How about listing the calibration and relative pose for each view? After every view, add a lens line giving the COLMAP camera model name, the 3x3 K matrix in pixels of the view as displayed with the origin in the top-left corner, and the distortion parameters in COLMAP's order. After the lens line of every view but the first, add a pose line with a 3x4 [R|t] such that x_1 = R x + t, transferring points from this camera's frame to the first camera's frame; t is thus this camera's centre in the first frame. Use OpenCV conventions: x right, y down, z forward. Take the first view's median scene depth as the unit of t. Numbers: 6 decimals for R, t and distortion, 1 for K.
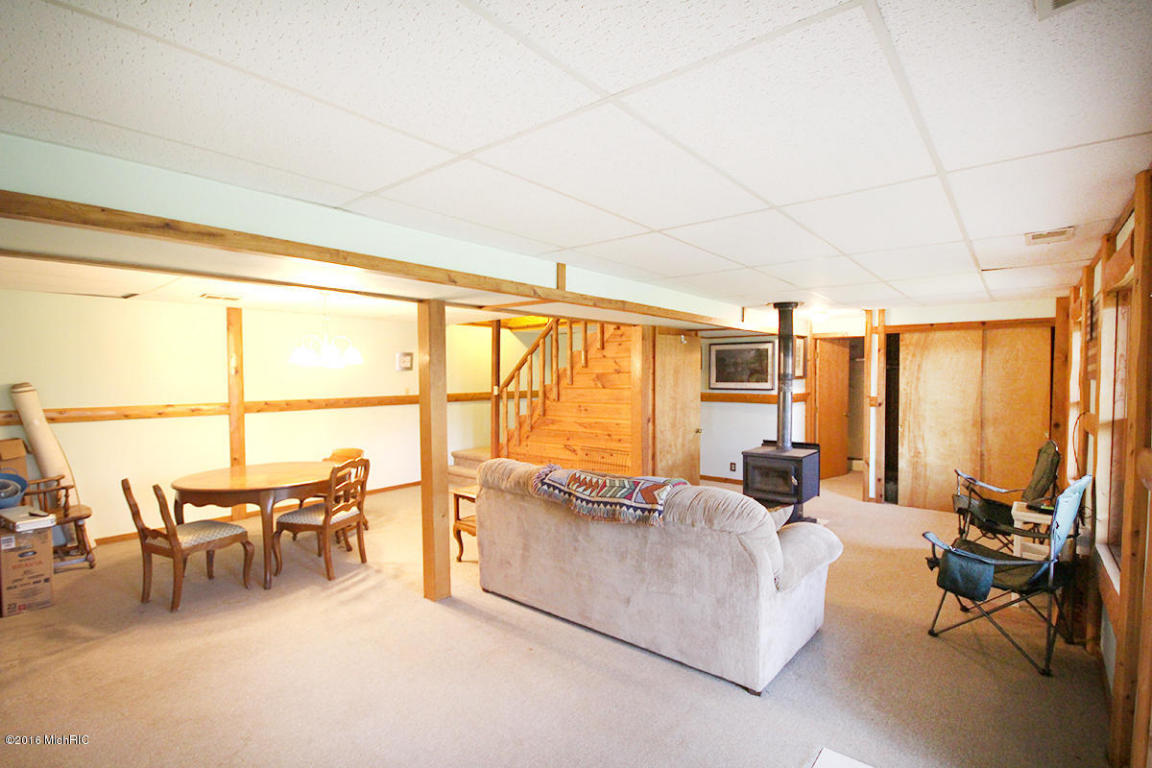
lens RADIAL K [[543.7, 0, 581.1], [0, 543.7, 394.2], [0, 0, 1]] dist [0.001113, -0.000121]
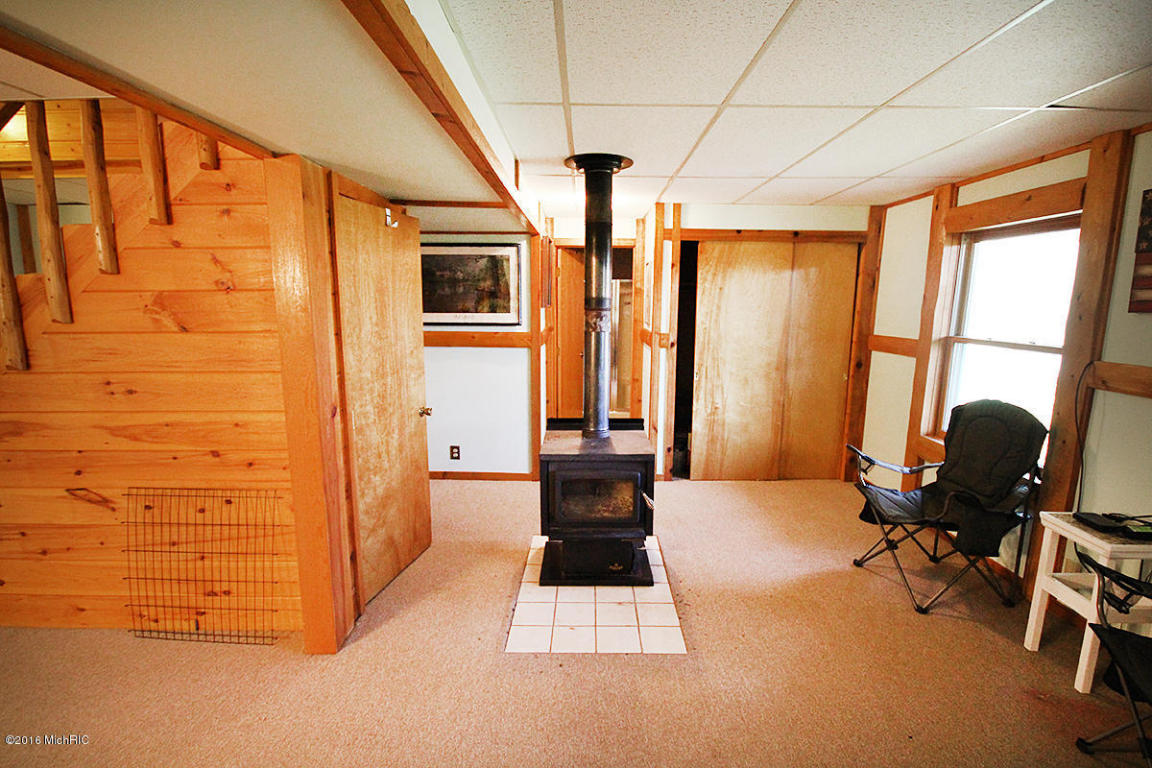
lens RADIAL K [[543.7, 0, 581.1], [0, 543.7, 394.2], [0, 0, 1]] dist [0.001113, -0.000121]
pose [[0.768874, -0.099043, 0.631683, 0.011279], [0.013711, 0.990257, 0.138576, -0.016923], [-0.639253, -0.097886, 0.762741, 0.547137]]
